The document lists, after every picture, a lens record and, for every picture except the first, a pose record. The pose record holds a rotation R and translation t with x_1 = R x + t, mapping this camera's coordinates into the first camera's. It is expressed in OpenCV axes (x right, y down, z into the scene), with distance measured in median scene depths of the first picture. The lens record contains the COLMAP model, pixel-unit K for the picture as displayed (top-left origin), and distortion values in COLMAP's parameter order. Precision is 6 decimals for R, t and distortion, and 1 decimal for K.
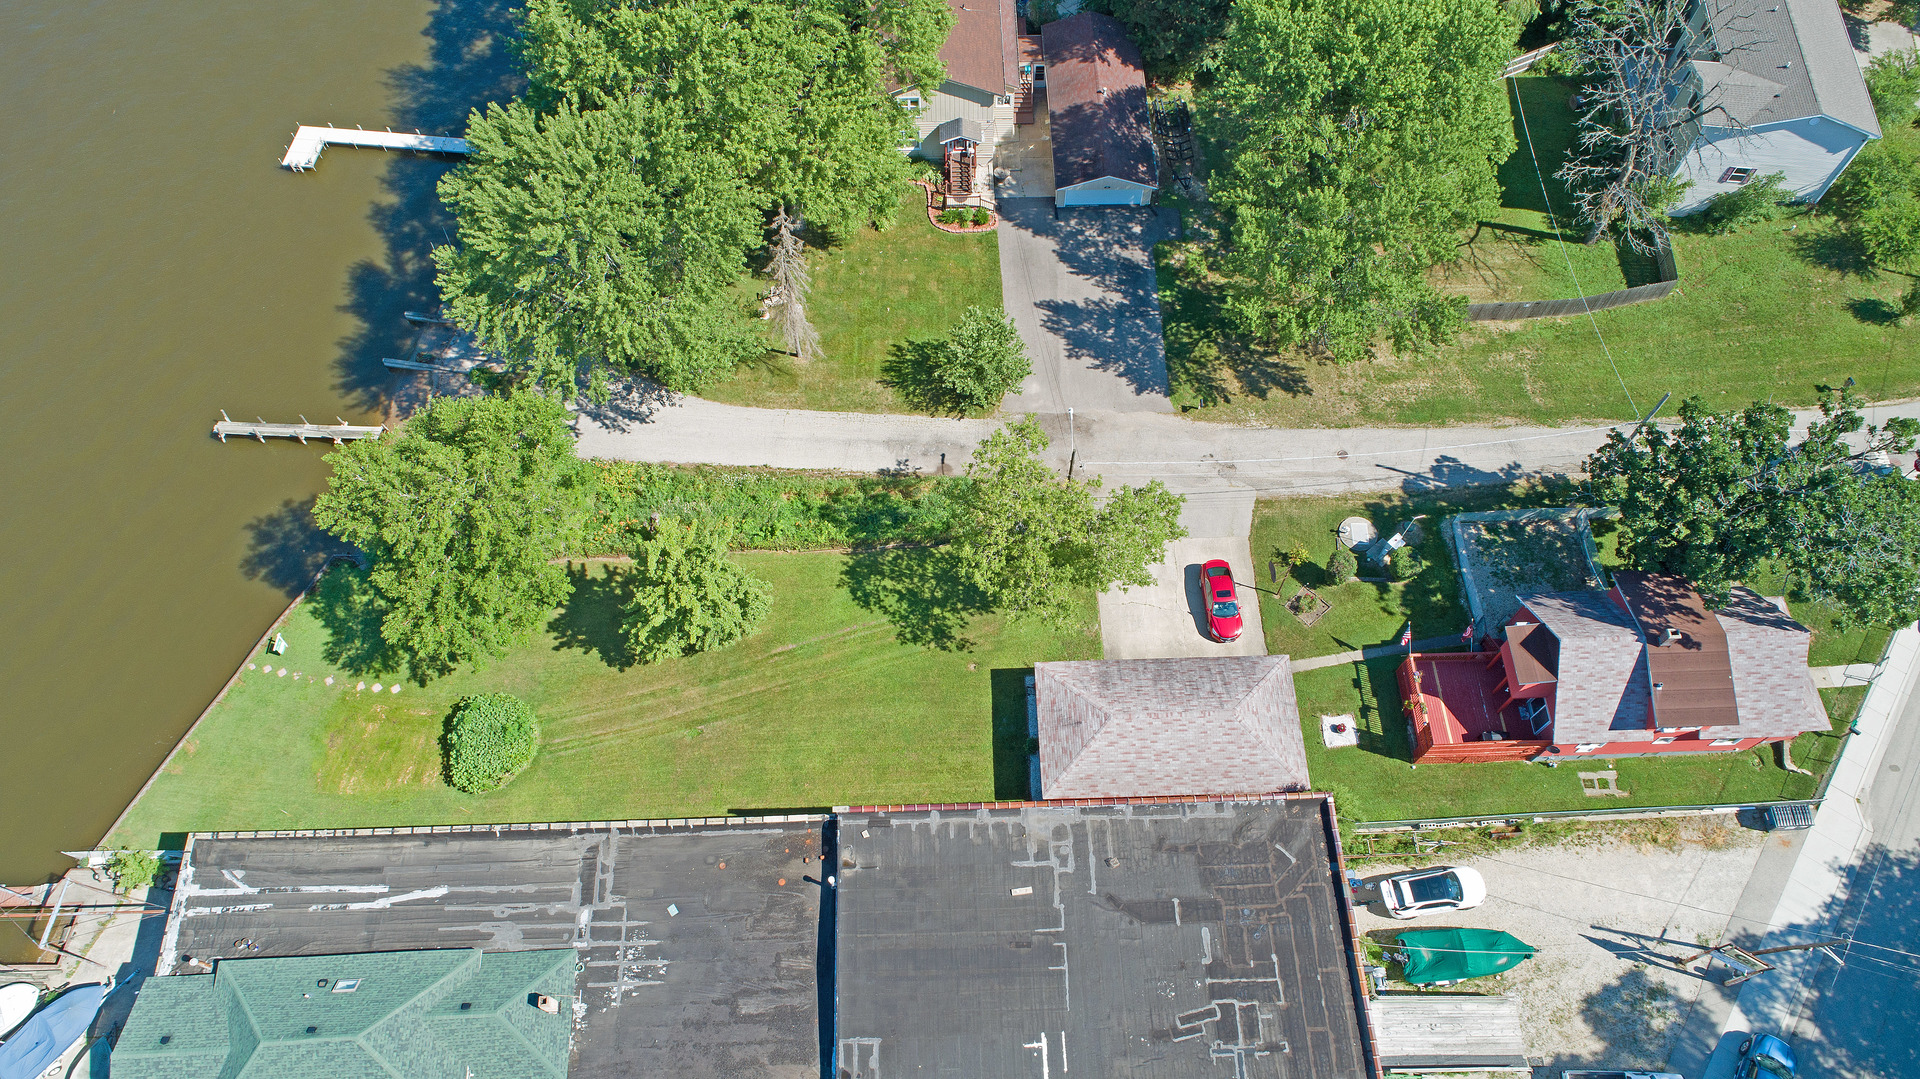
lens RADIAL K [[1267.8, 0, 955.0], [0, 1267.8, 551.0], [0, 0, 1]] dist [-0.013930, -0.001947]
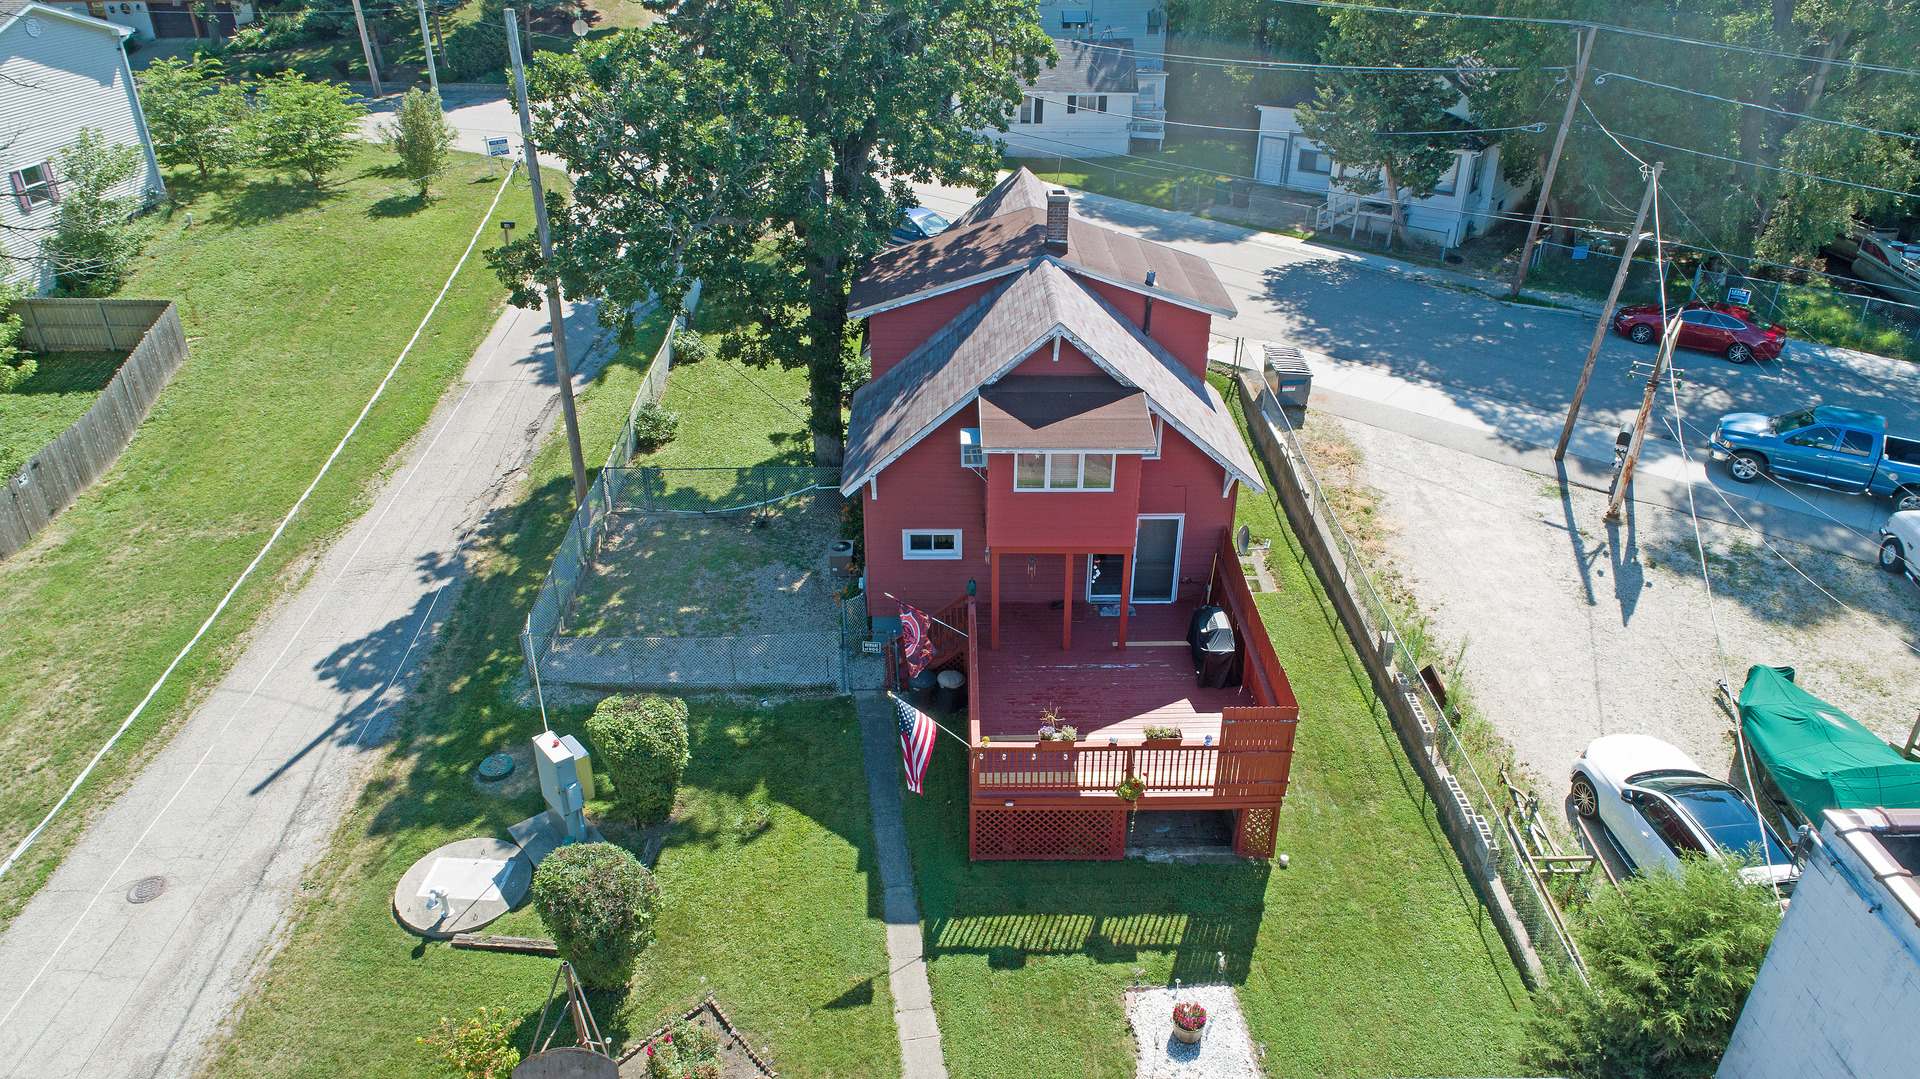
lens RADIAL K [[1267.8, 0, 955.0], [0, 1267.8, 551.0], [0, 0, 1]] dist [-0.013930, -0.001947]
pose [[0.018299, -0.489771, 0.871659, 0.108025], [0.882311, 0.417998, 0.216343, -0.008856], [-0.470310, 0.765116, 0.439780, 0.815583]]
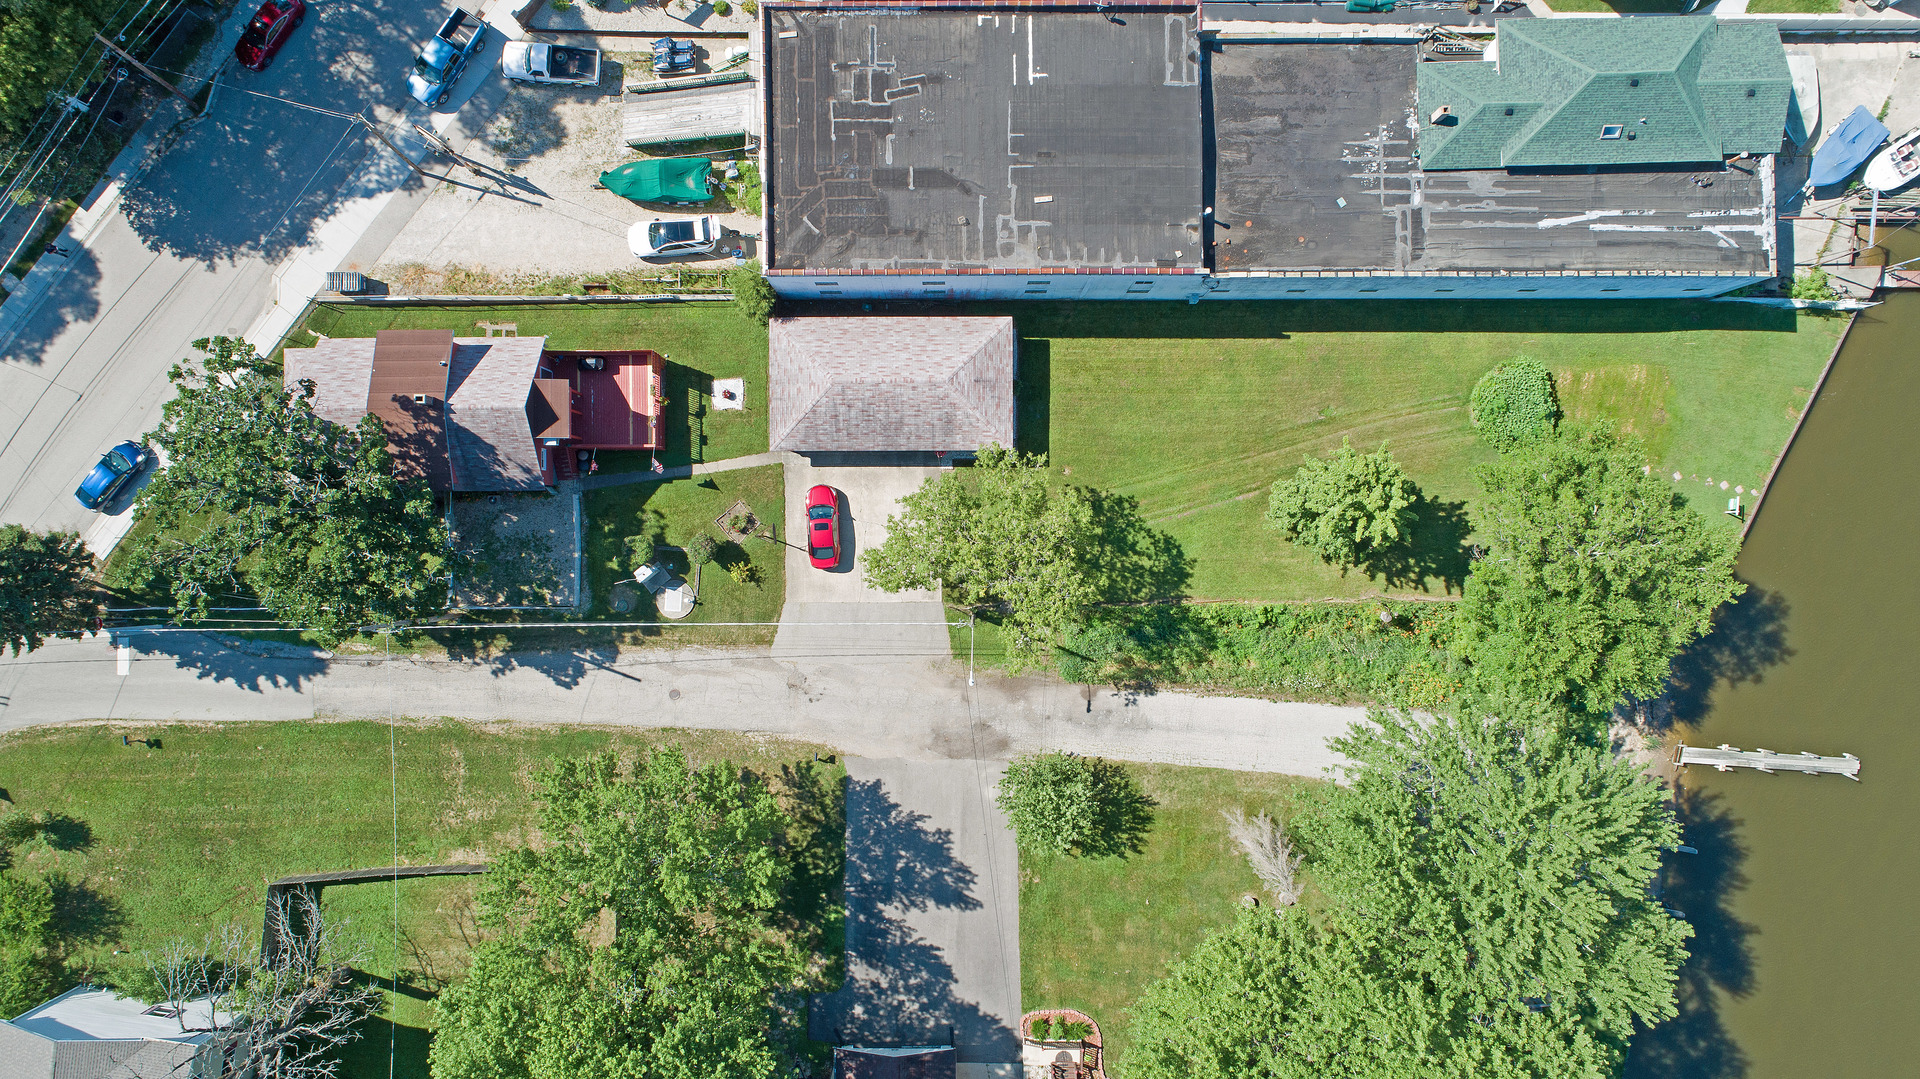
lens RADIAL K [[1267.8, 0, 955.0], [0, 1267.8, 551.0], [0, 0, 1]] dist [-0.013930, -0.001947]
pose [[-0.999663, -0.025402, 0.005397, 0.100567], [0.024974, -0.883411, 0.467933, -0.471877], [-0.007119, 0.467910, 0.883747, 0.108114]]
